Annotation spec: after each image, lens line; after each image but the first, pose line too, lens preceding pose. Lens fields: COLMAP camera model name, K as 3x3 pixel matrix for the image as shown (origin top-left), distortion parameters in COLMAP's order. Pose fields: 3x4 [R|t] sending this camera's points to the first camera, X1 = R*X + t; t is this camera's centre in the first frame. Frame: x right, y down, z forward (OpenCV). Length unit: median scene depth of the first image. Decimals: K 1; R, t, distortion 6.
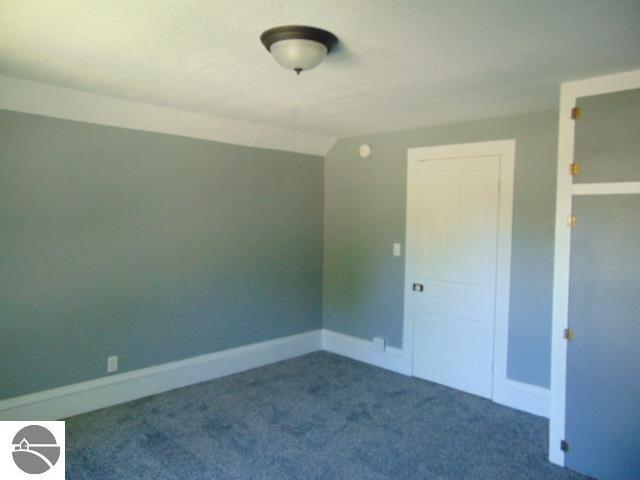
lens RADIAL K [[481.4, 0, 320.0], [0, 481.4, 240.0], [0, 0, 1]] dist [0.002122, 0.008434]
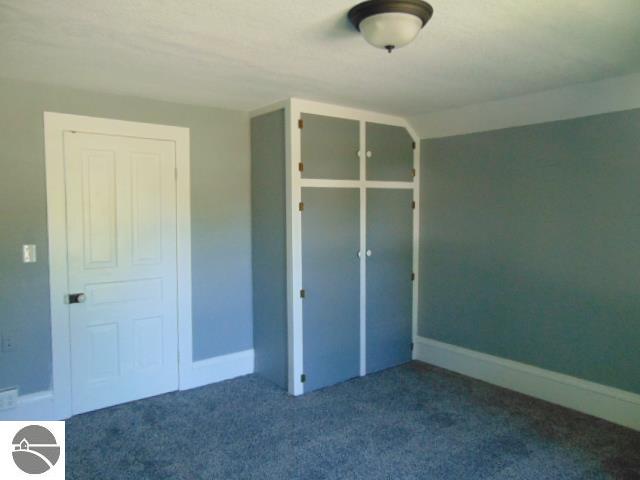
lens RADIAL K [[481.4, 0, 320.0], [0, 481.4, 240.0], [0, 0, 1]] dist [0.002122, 0.008434]
pose [[0.109119, -0.087917, 0.990133, -0.596053], [0.054701, 0.995103, 0.082330, -0.042098], [-0.992522, 0.045178, 0.113394, 0.621103]]
